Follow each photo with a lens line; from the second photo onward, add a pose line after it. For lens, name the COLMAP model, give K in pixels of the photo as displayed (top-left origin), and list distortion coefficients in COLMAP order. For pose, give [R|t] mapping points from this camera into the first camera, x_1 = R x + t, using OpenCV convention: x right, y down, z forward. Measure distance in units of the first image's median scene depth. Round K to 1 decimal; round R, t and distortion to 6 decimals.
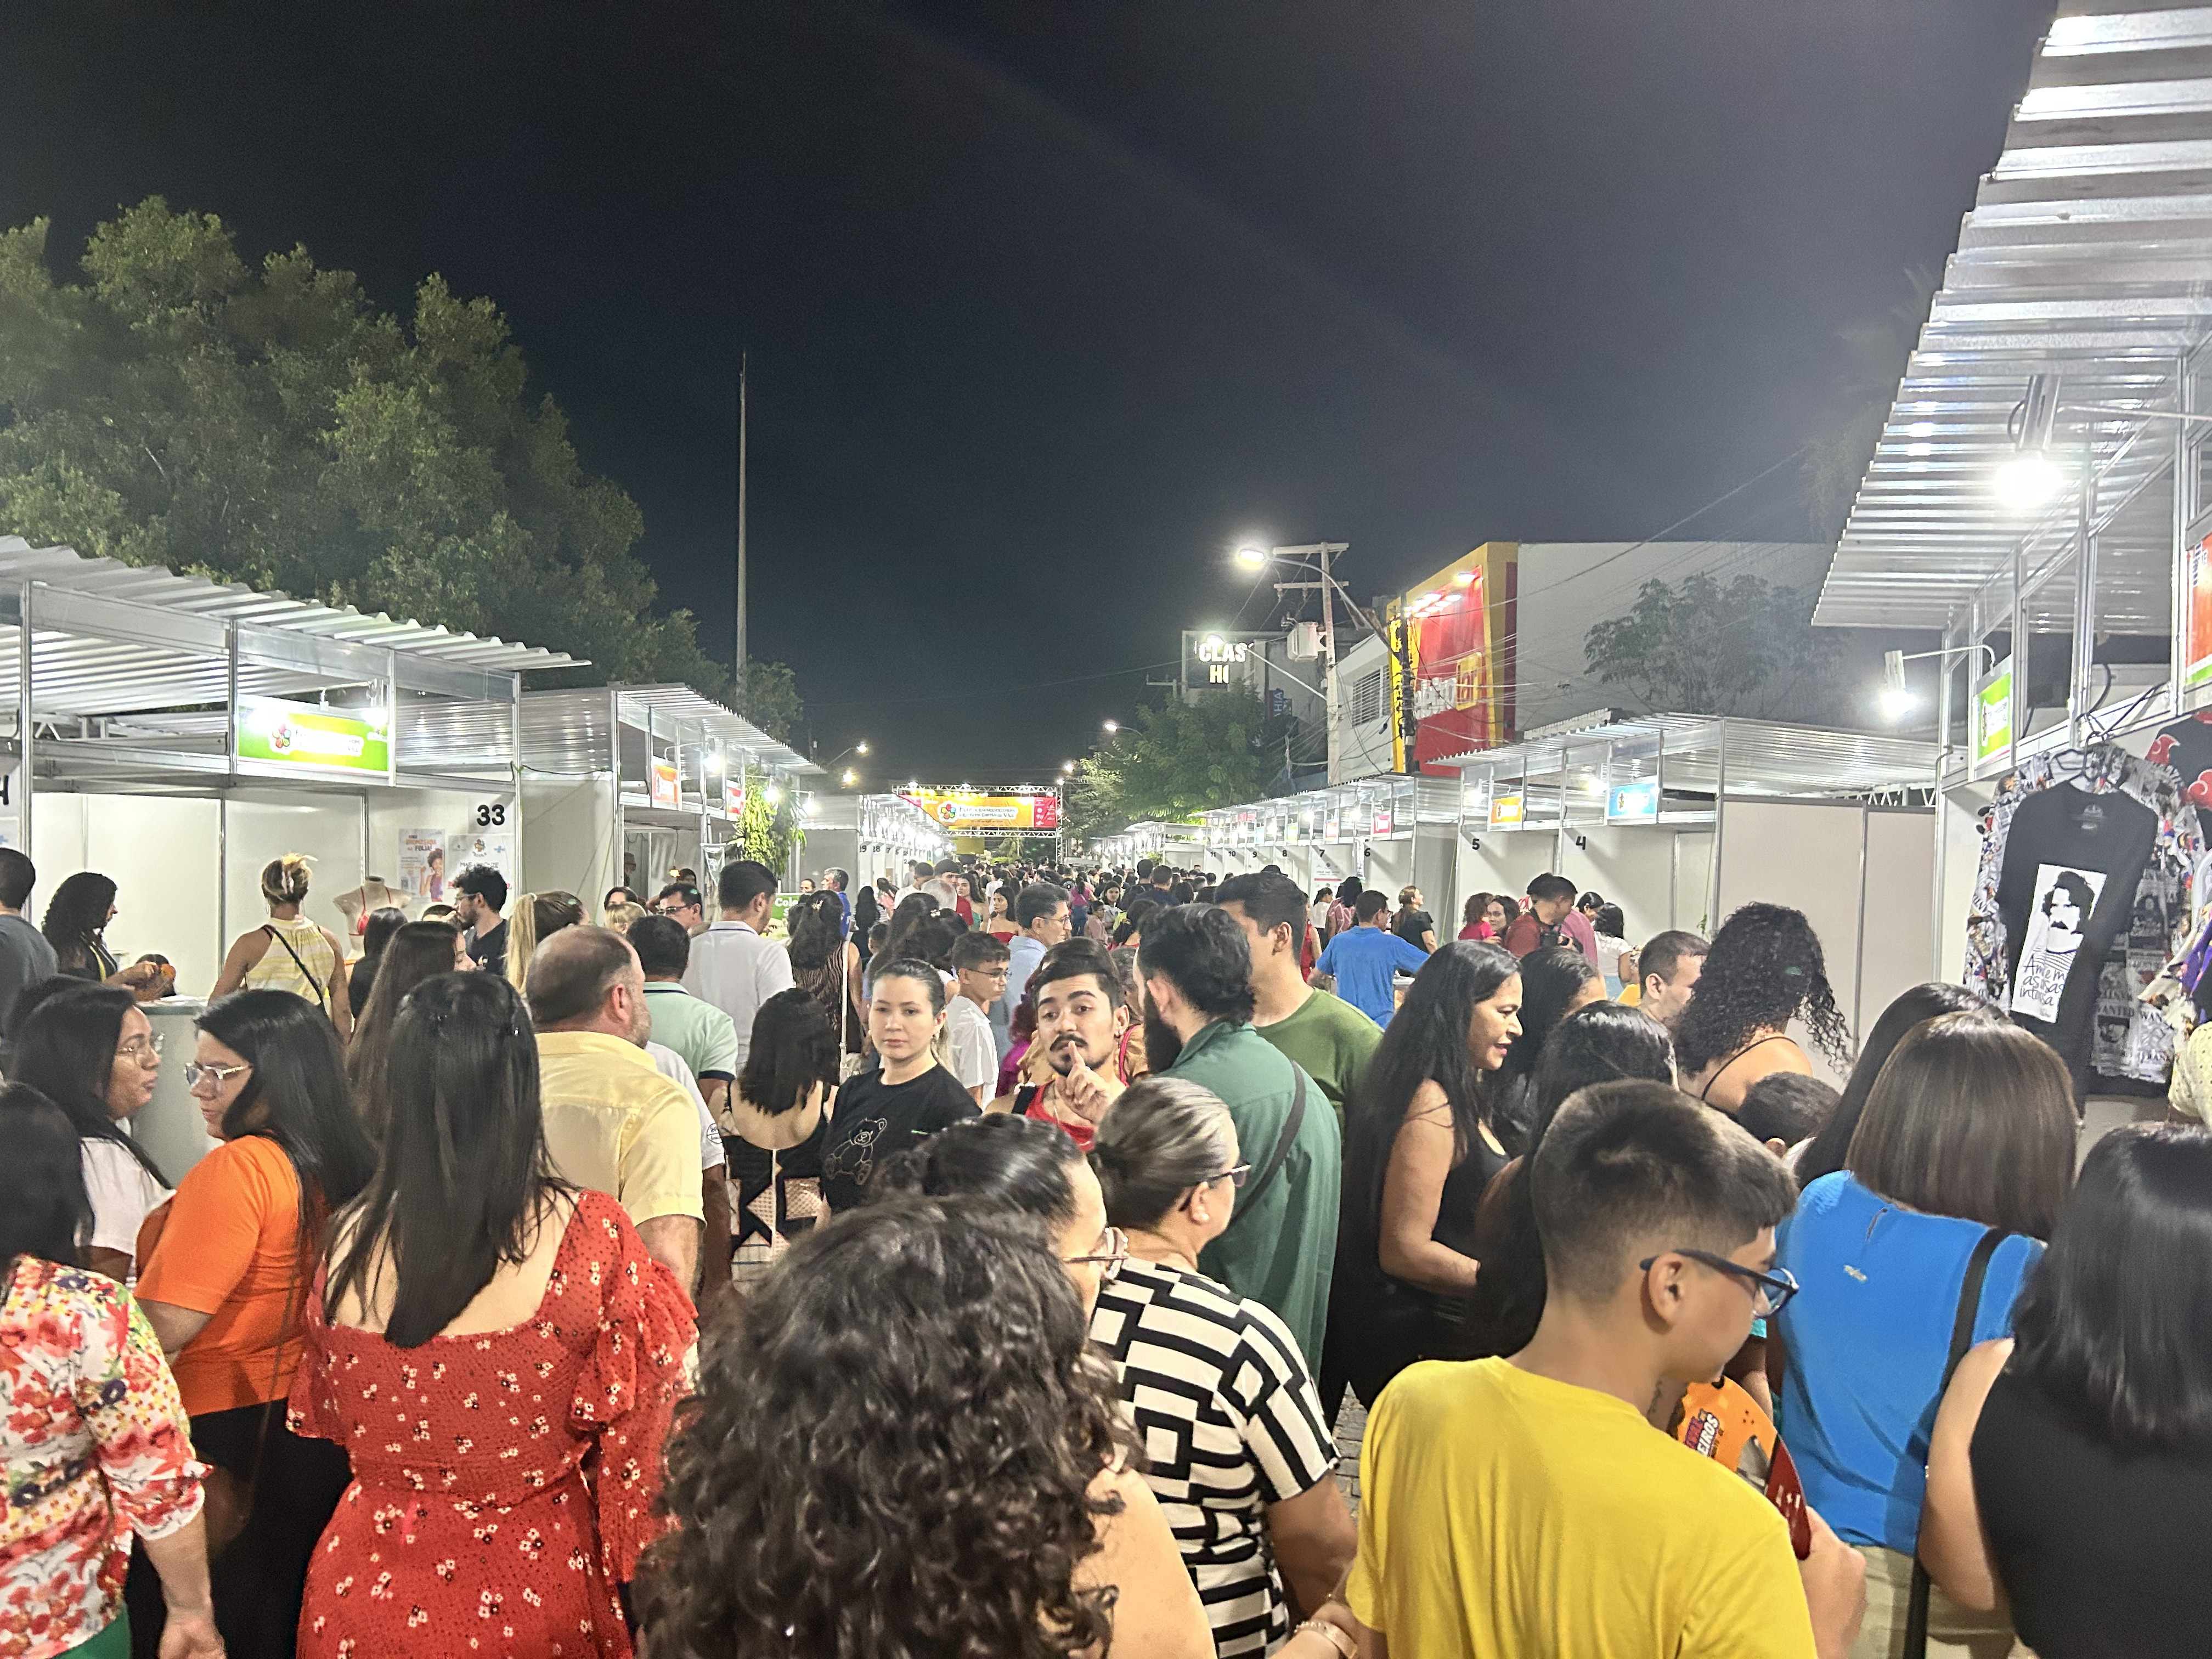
lens RADIAL K [[1656.0, 0, 1082.7], [0, 1656.0, 867.9], [0, 0, 1]] dist [0.047899, -0.052148]
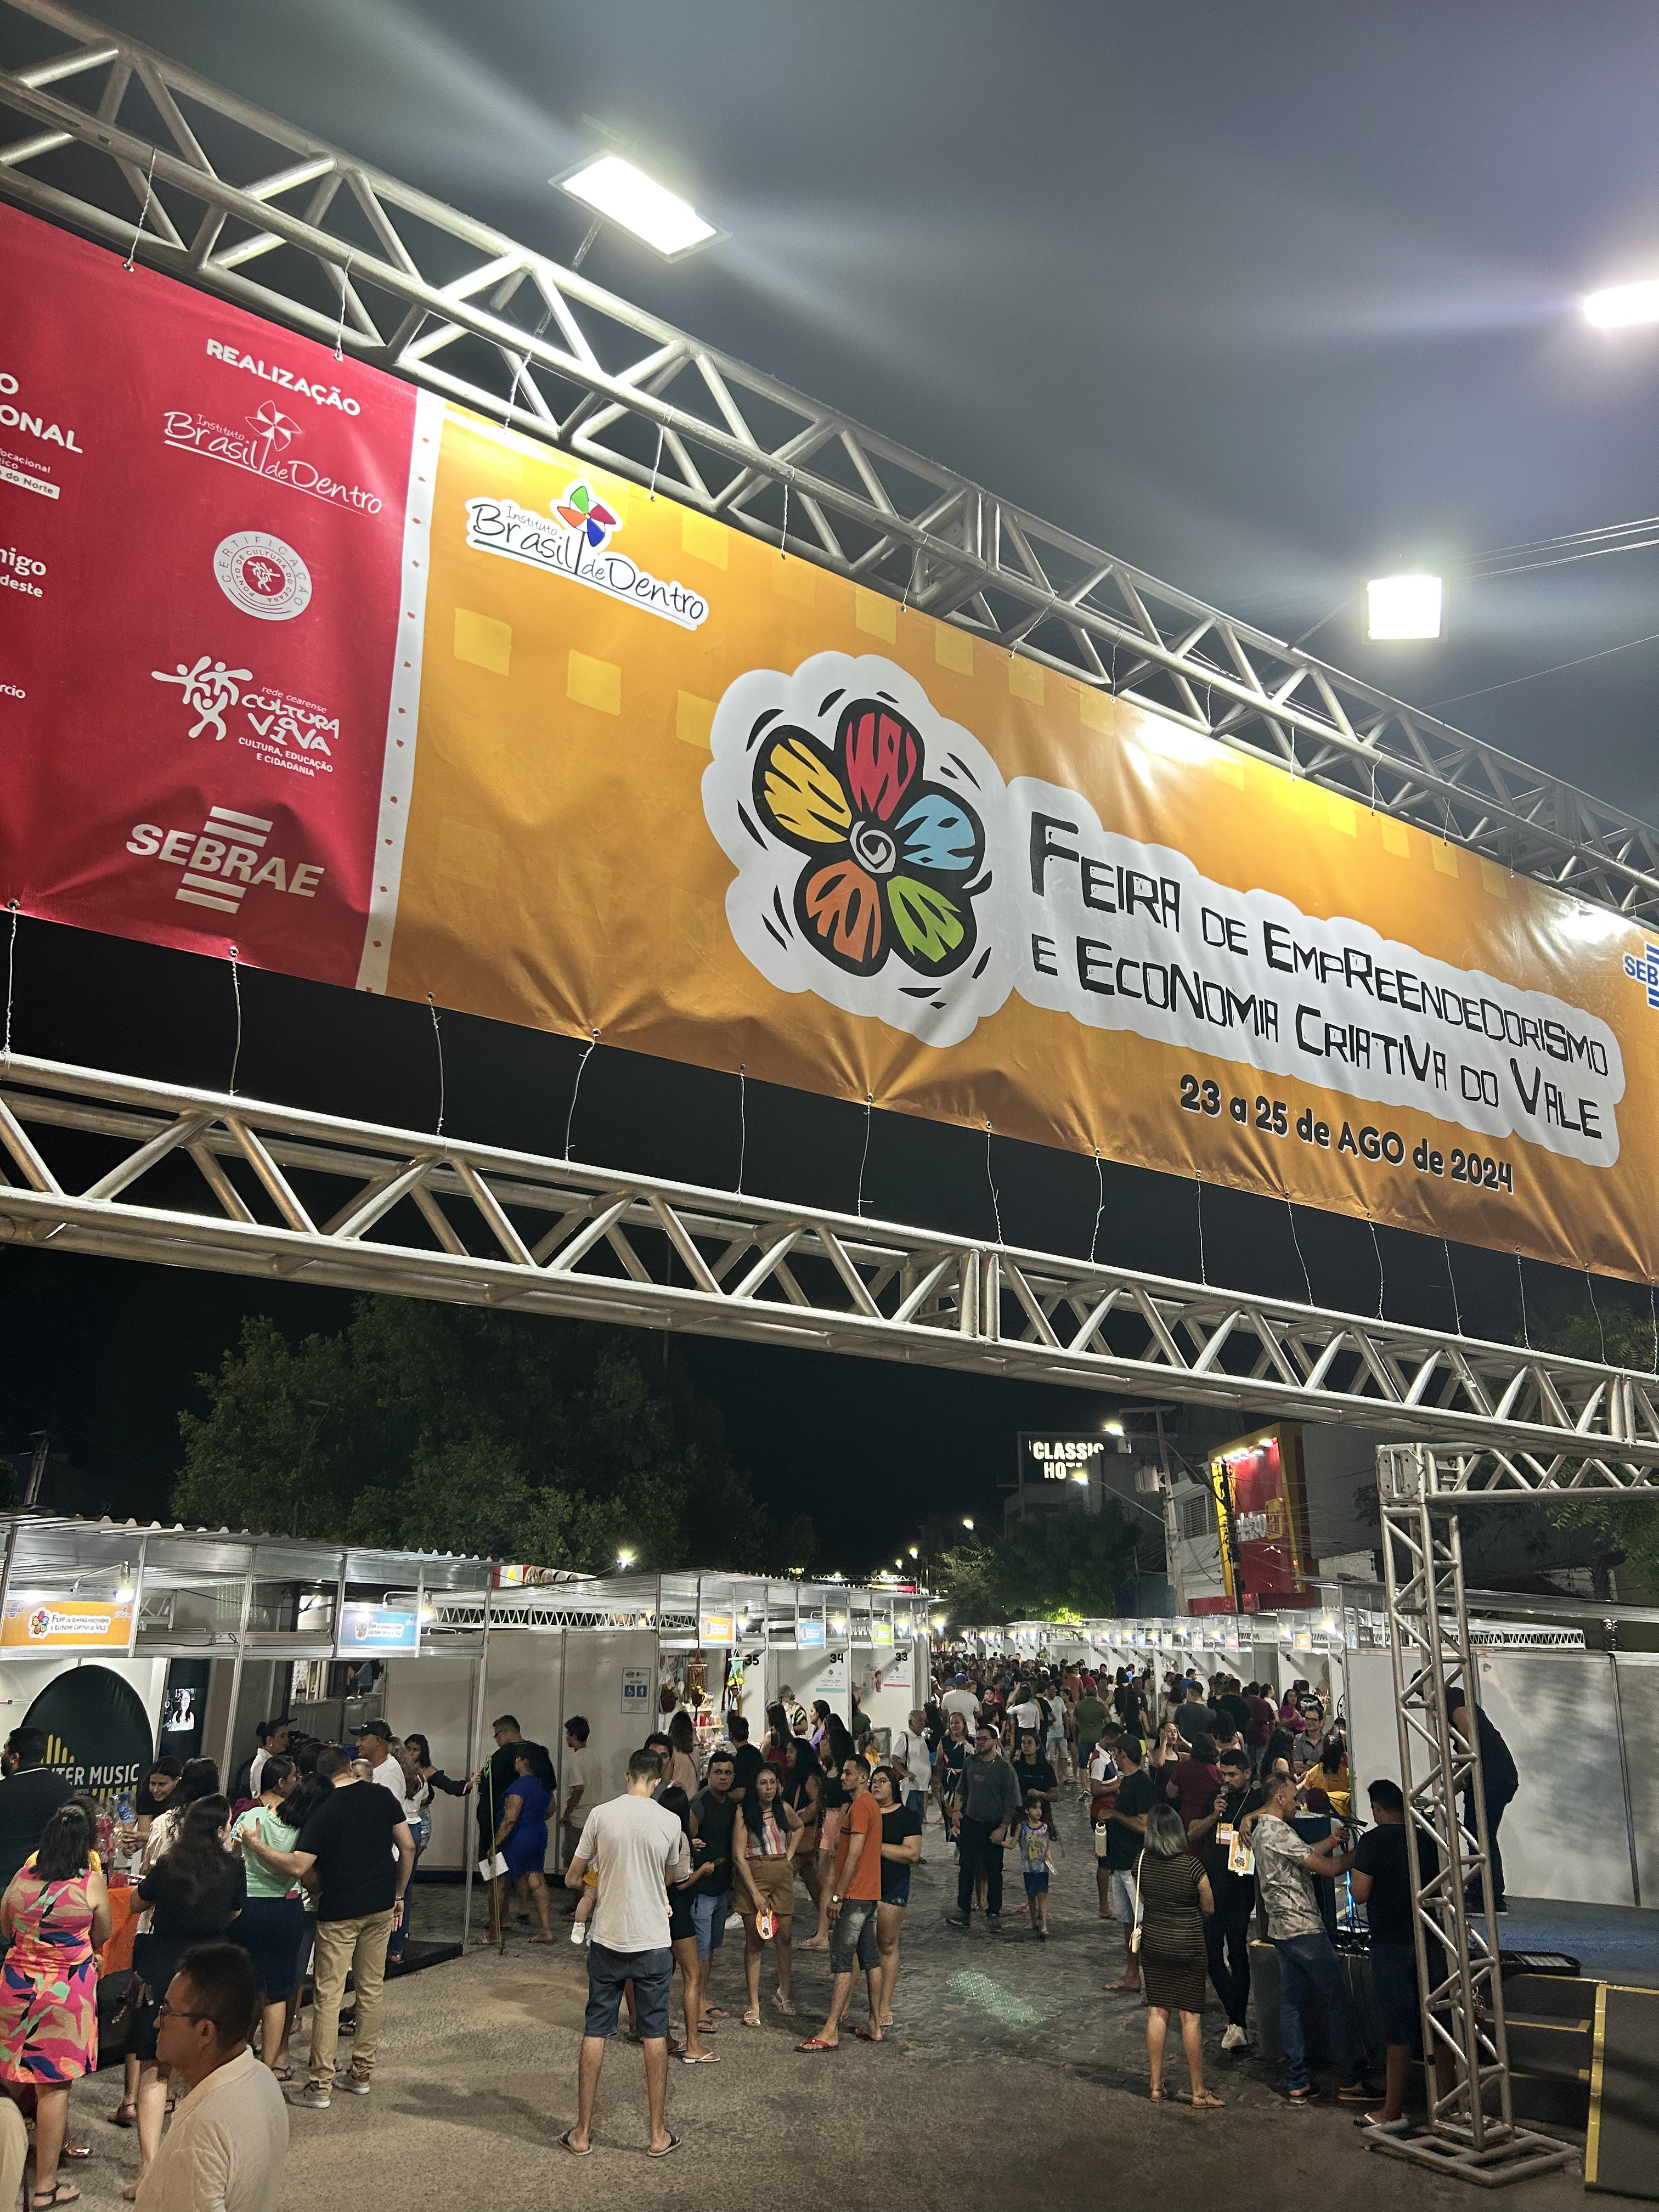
lens RADIAL K [[1656.0, 0, 805.1], [0, 1656.0, 1106.2], [0, 0, 1]] dist [0.047899, -0.052148]
pose [[0.999099, -0.011318, -0.040914, -0.158145], [-0.001770, 0.951856, -0.306541, -0.021433], [0.042414, 0.306337, 0.950978, -0.710672]]
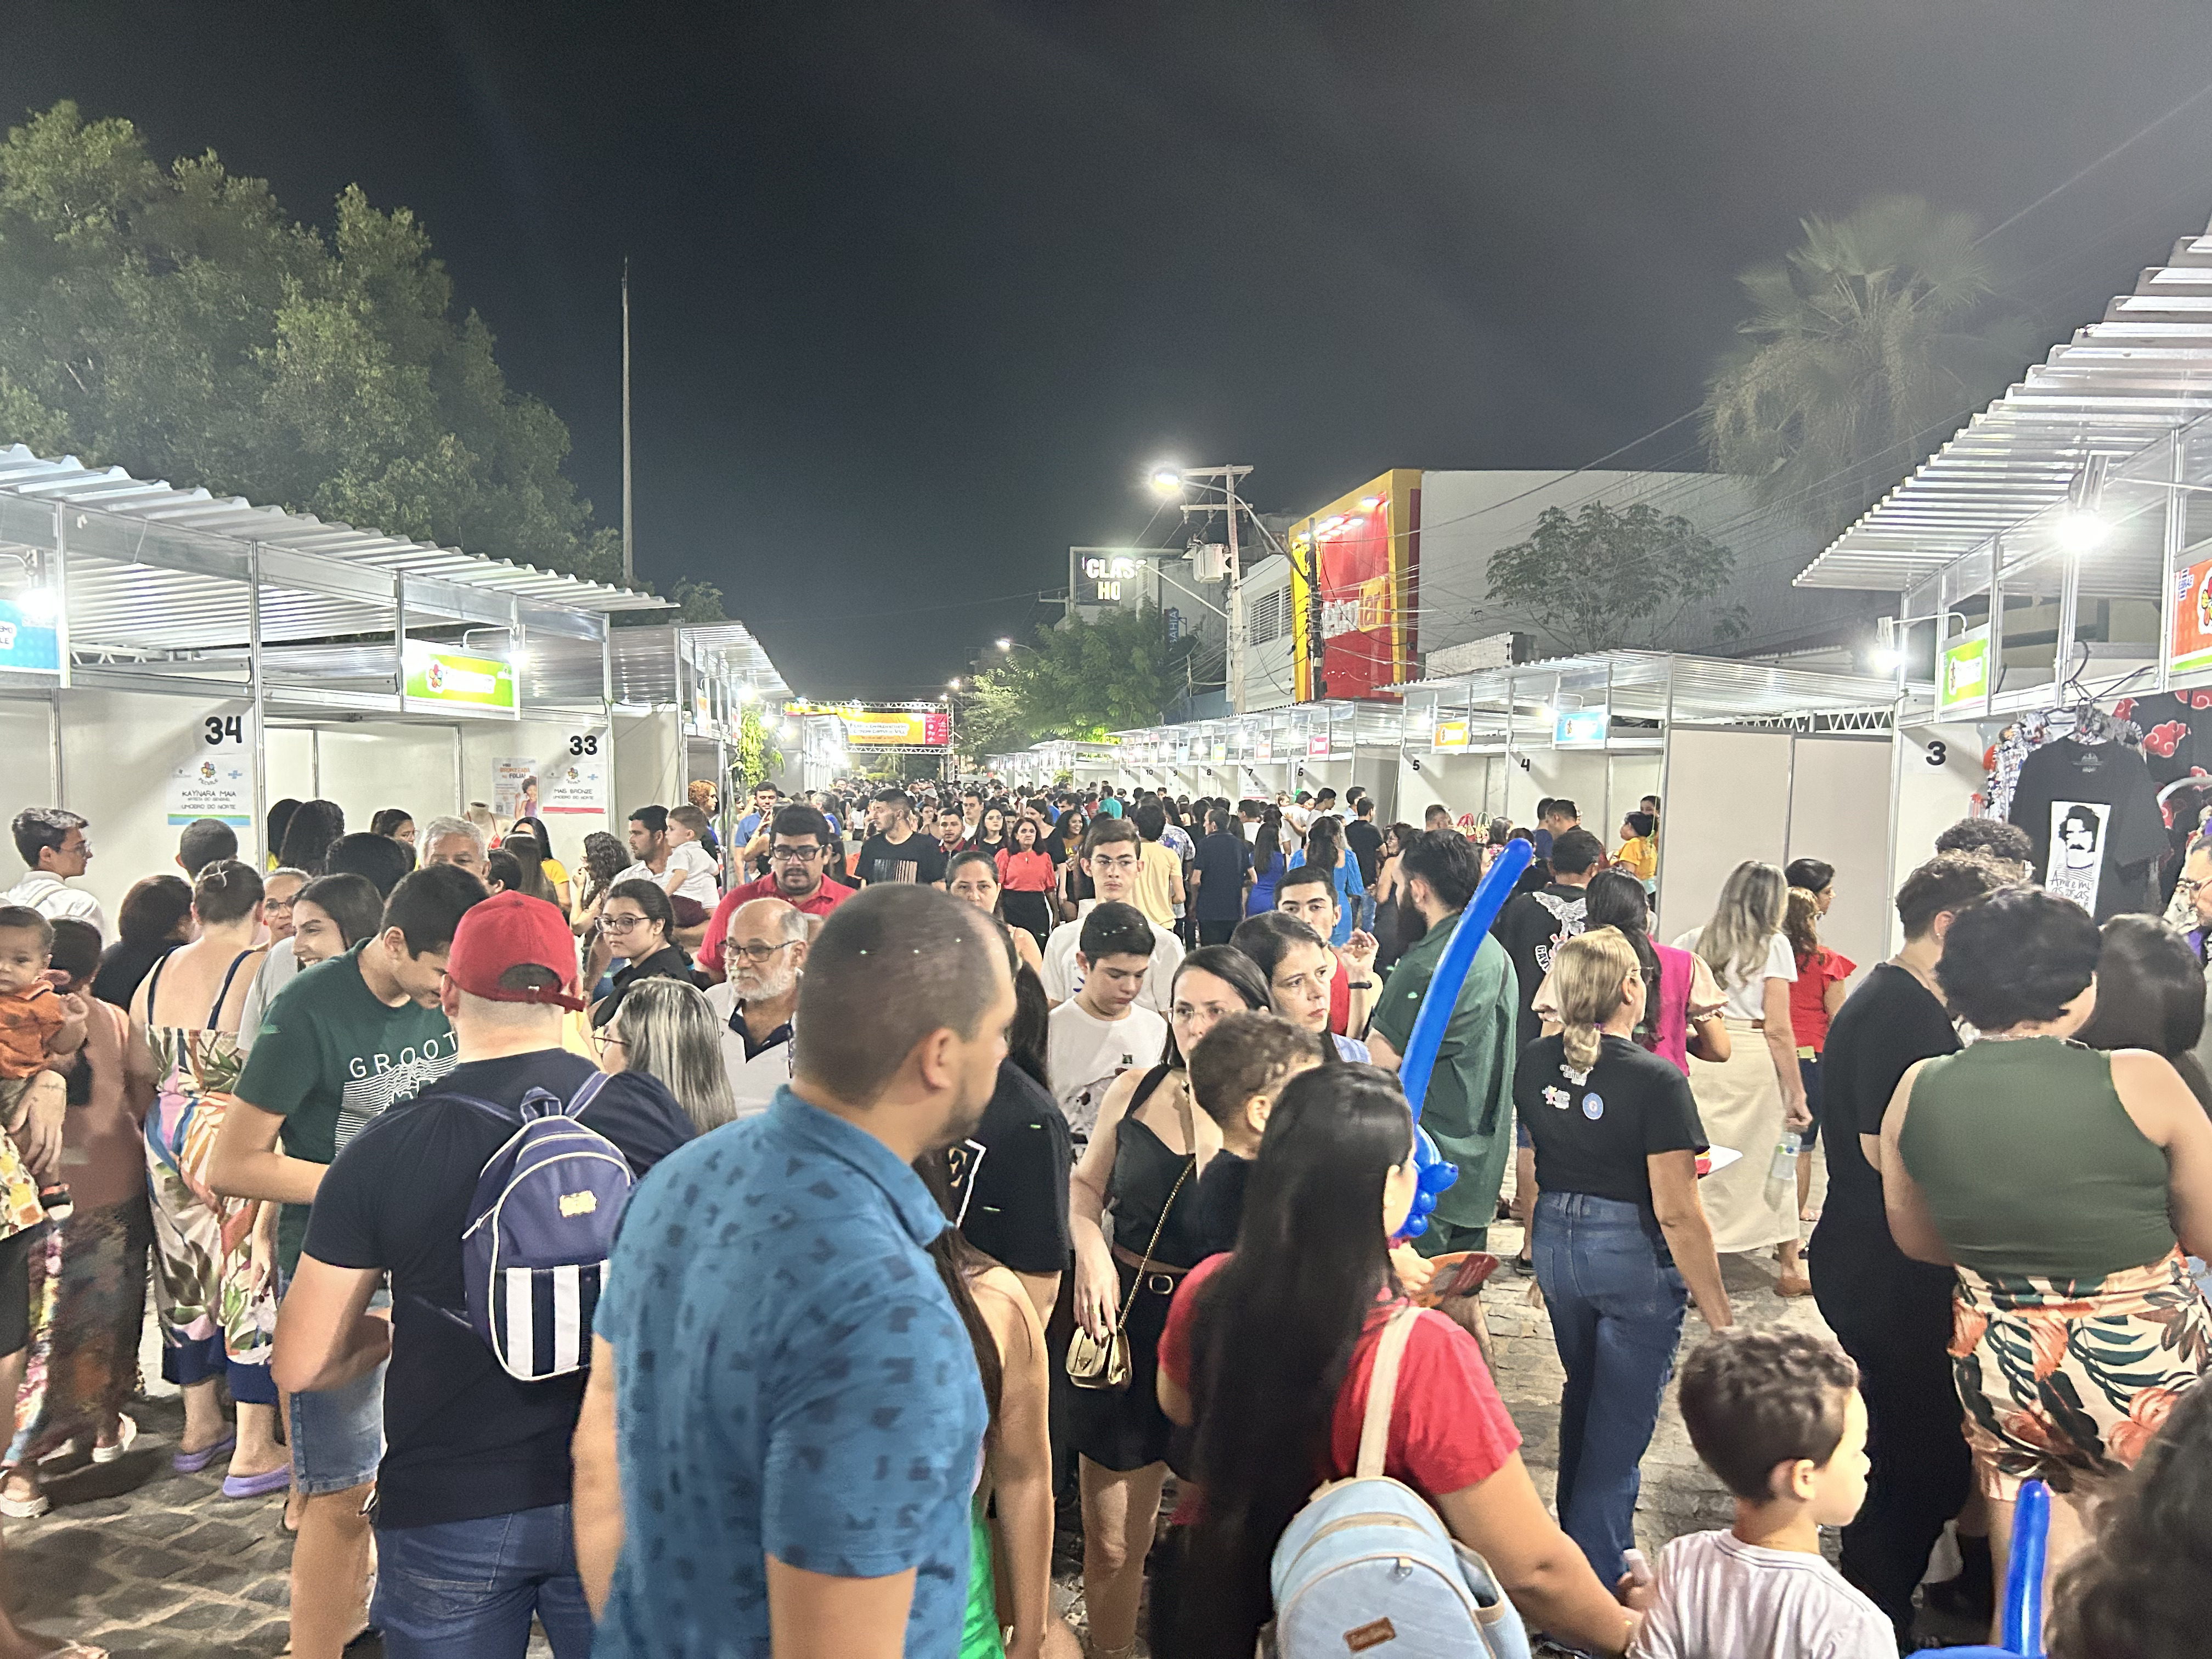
lens RADIAL K [[1656.0, 0, 1070.9], [0, 1656.0, 874.8], [0, 0, 1]] dist [0.047899, -0.052148]
pose [[0.997527, -0.006469, 0.069983, -0.046331], [0.002588, 0.998461, 0.055405, -0.002715], [-0.070234, -0.055087, 0.996008, -0.043399]]
